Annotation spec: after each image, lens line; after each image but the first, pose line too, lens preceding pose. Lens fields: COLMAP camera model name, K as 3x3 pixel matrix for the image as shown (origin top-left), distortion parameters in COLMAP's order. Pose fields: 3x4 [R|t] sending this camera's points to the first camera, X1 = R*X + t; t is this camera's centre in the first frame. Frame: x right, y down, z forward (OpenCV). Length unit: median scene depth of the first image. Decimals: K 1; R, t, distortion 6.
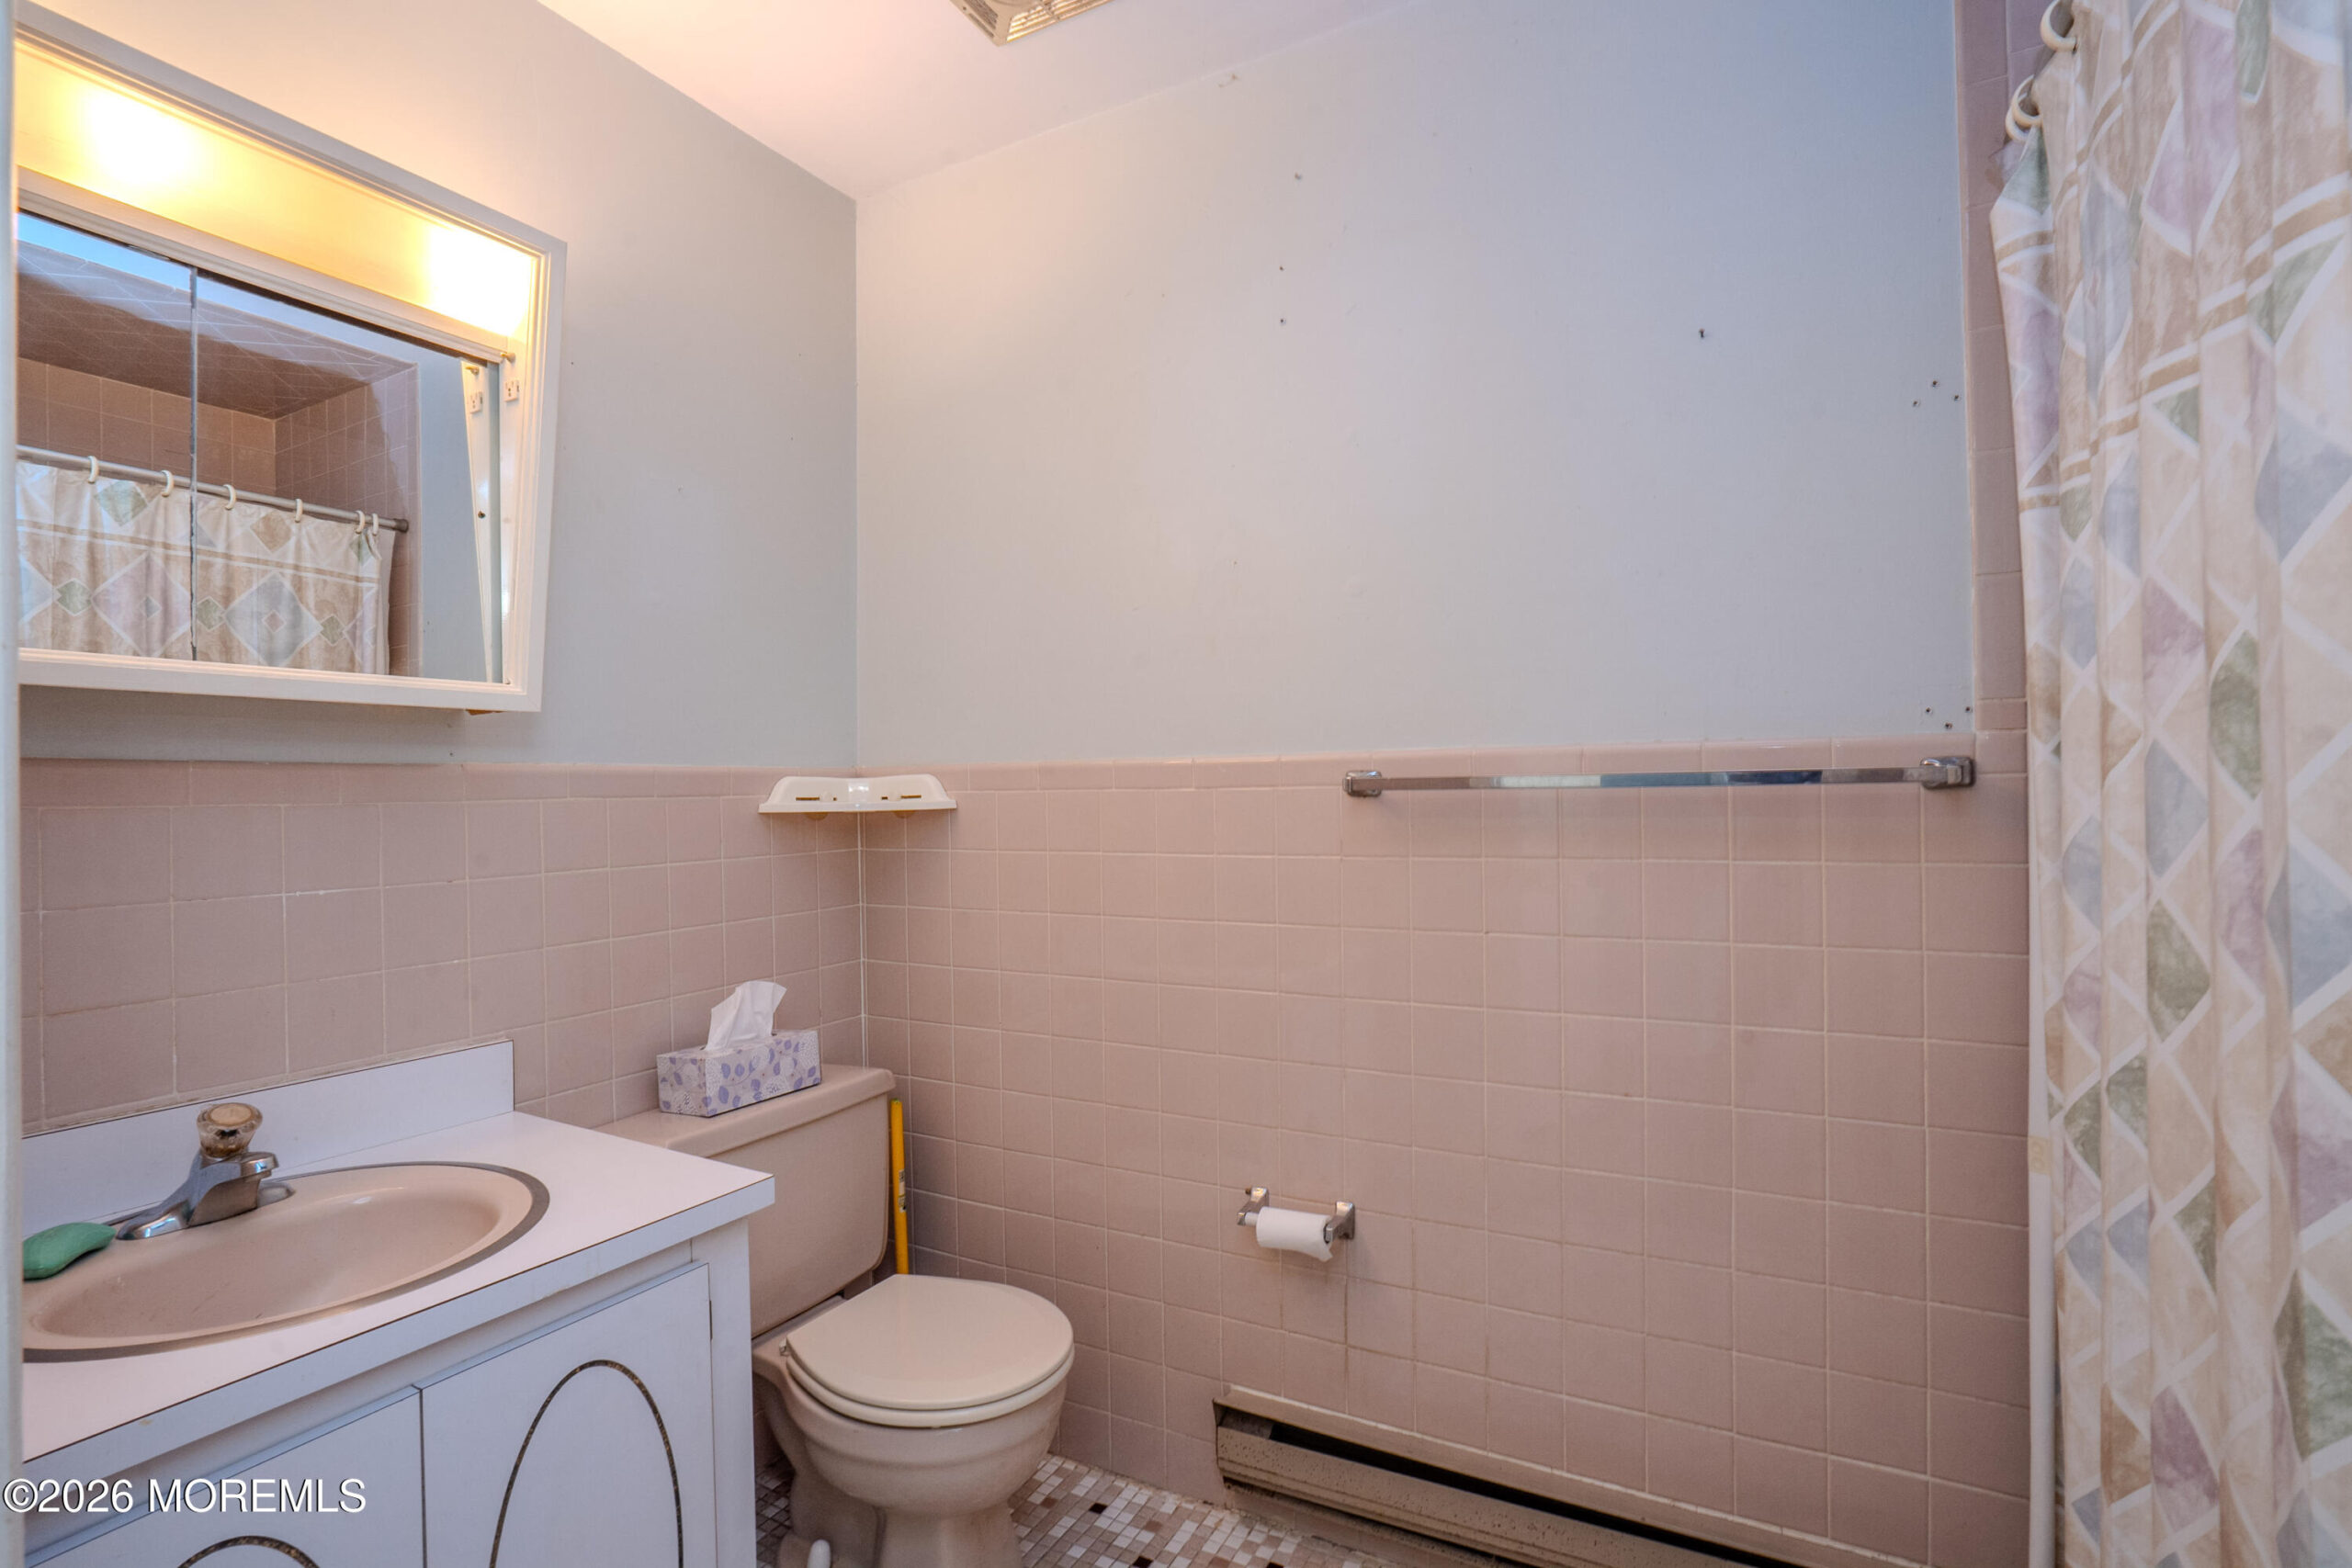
lens RADIAL K [[1081.8, 0, 1176.0], [0, 1081.8, 784.0], [0, 0, 1]] dist [-0.062641, 0.025614]
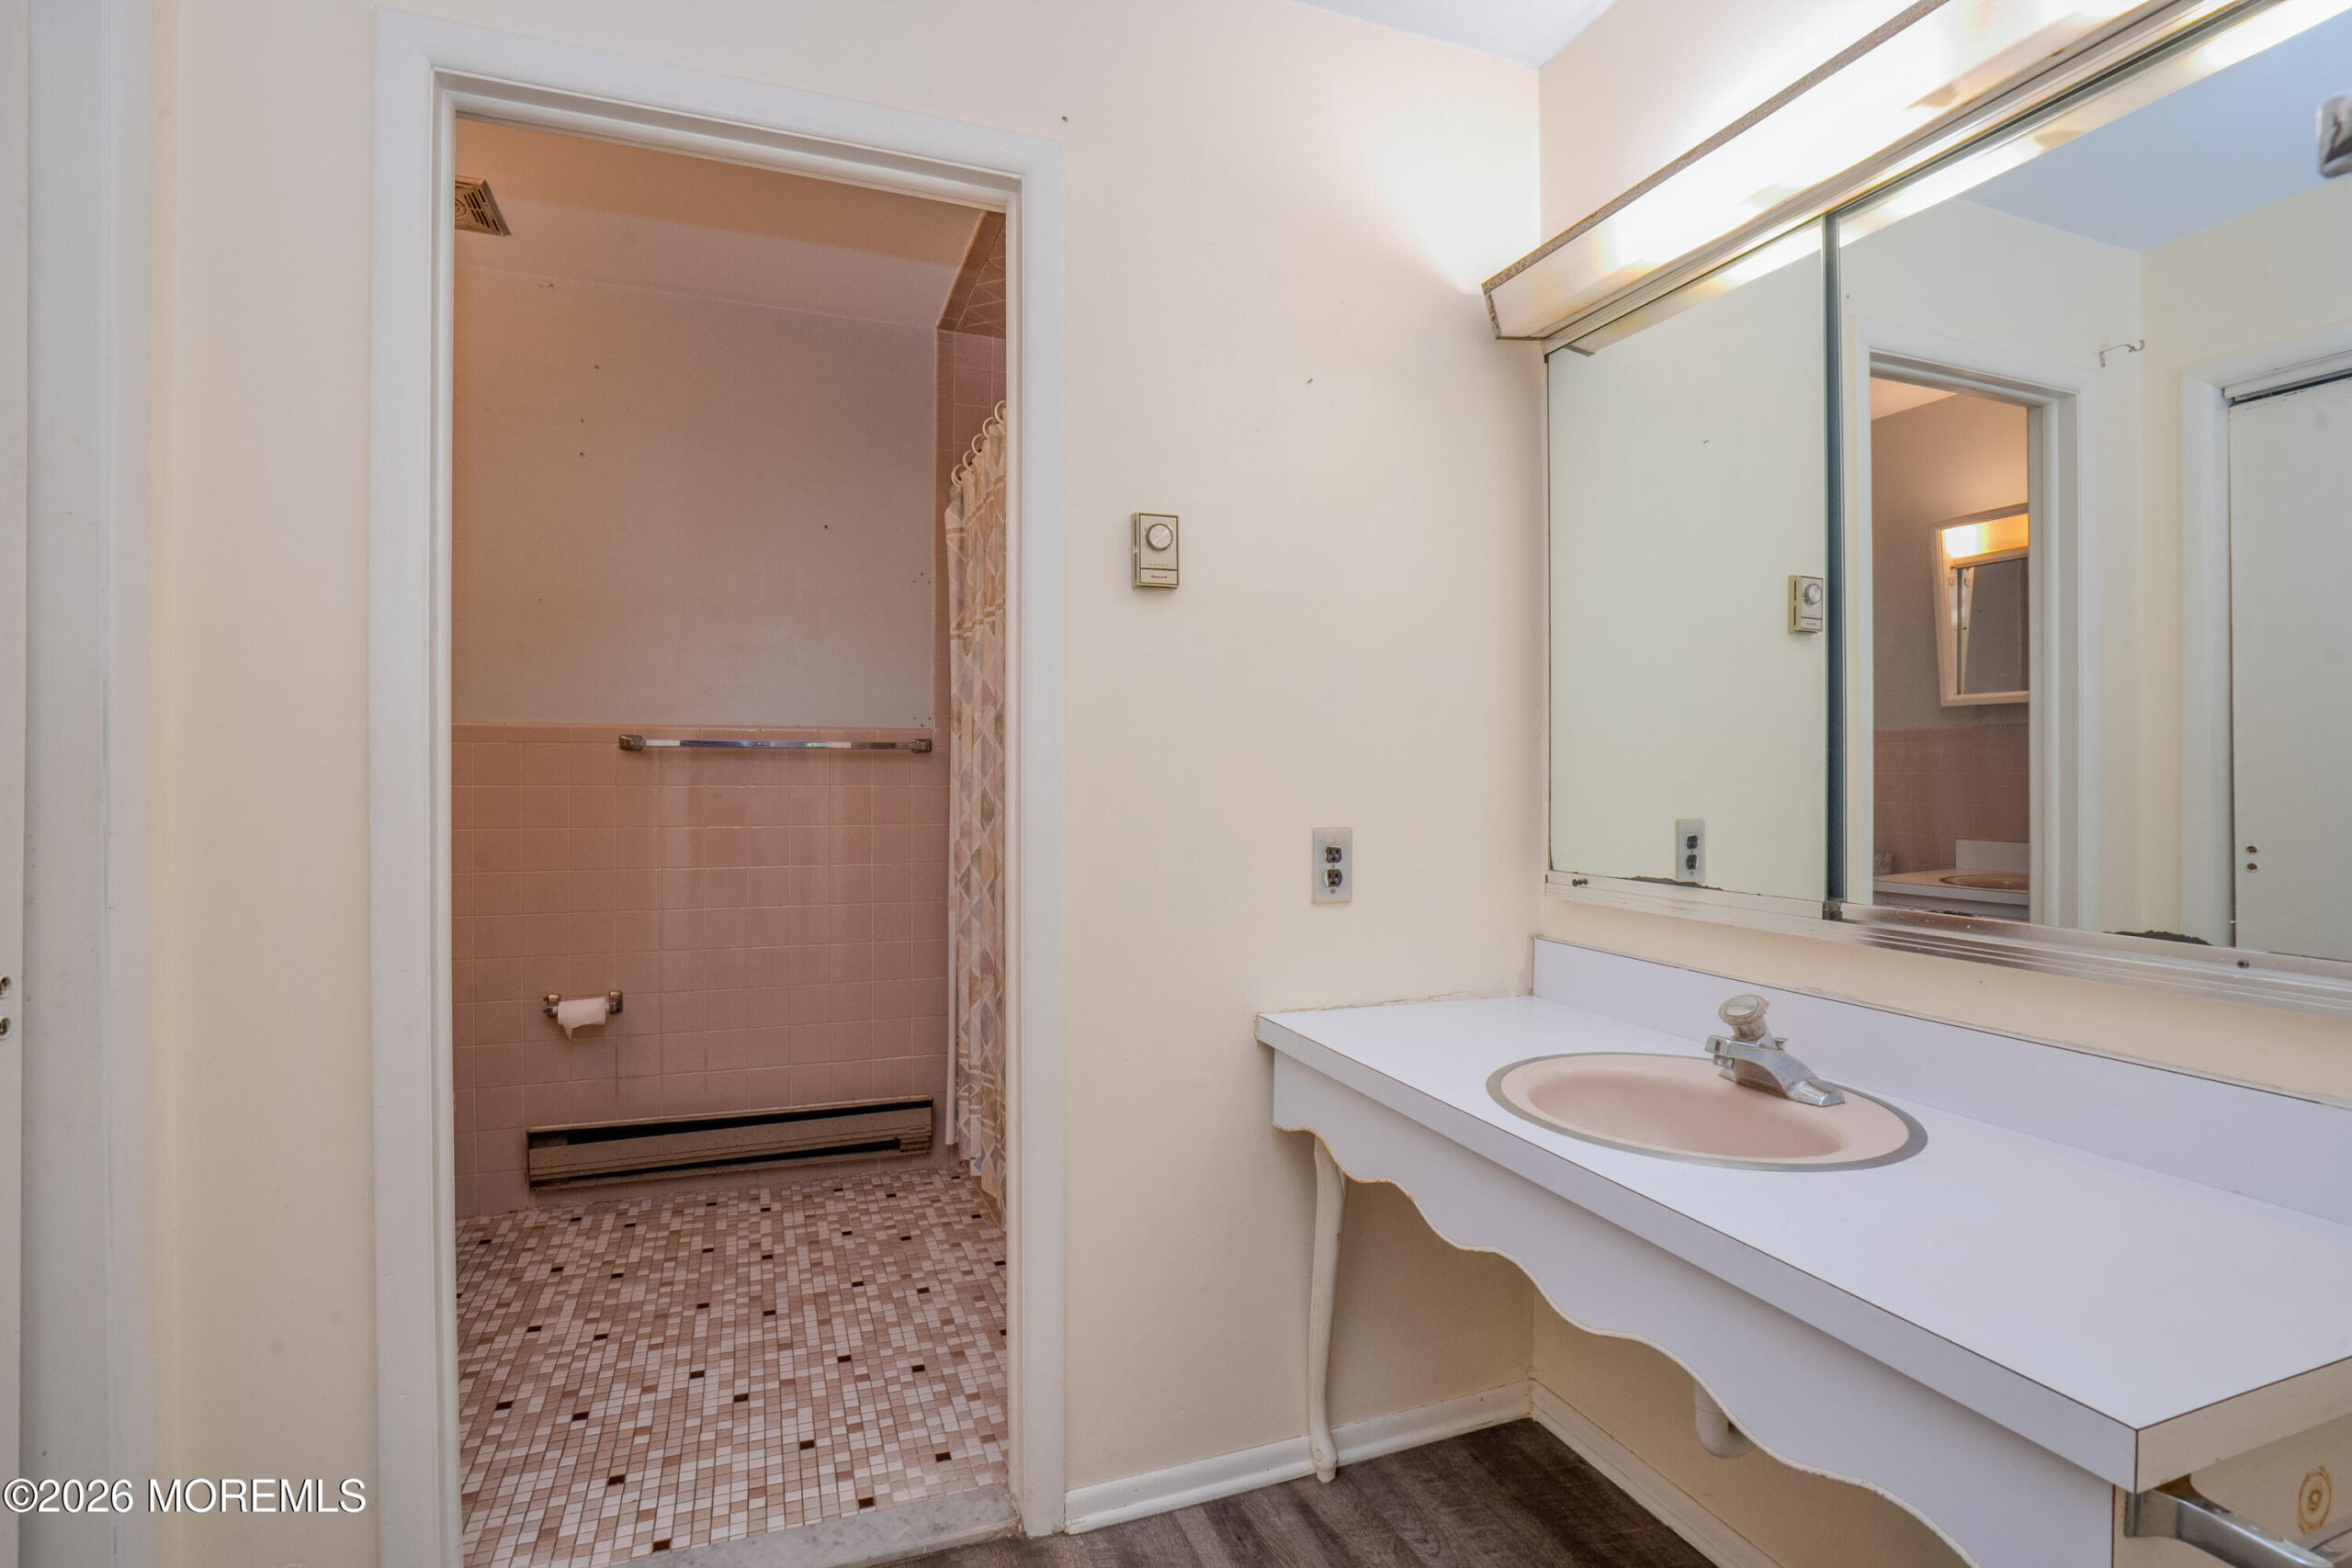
lens RADIAL K [[1081.8, 0, 1176.0], [0, 1081.8, 784.0], [0, 0, 1]] dist [-0.062641, 0.025614]
pose [[0.637498, 0.007102, 0.770420, -0.821449], [-0.022515, 0.999702, 0.009415, 0.045548], [-0.770123, -0.023348, 0.637468, -1.051664]]
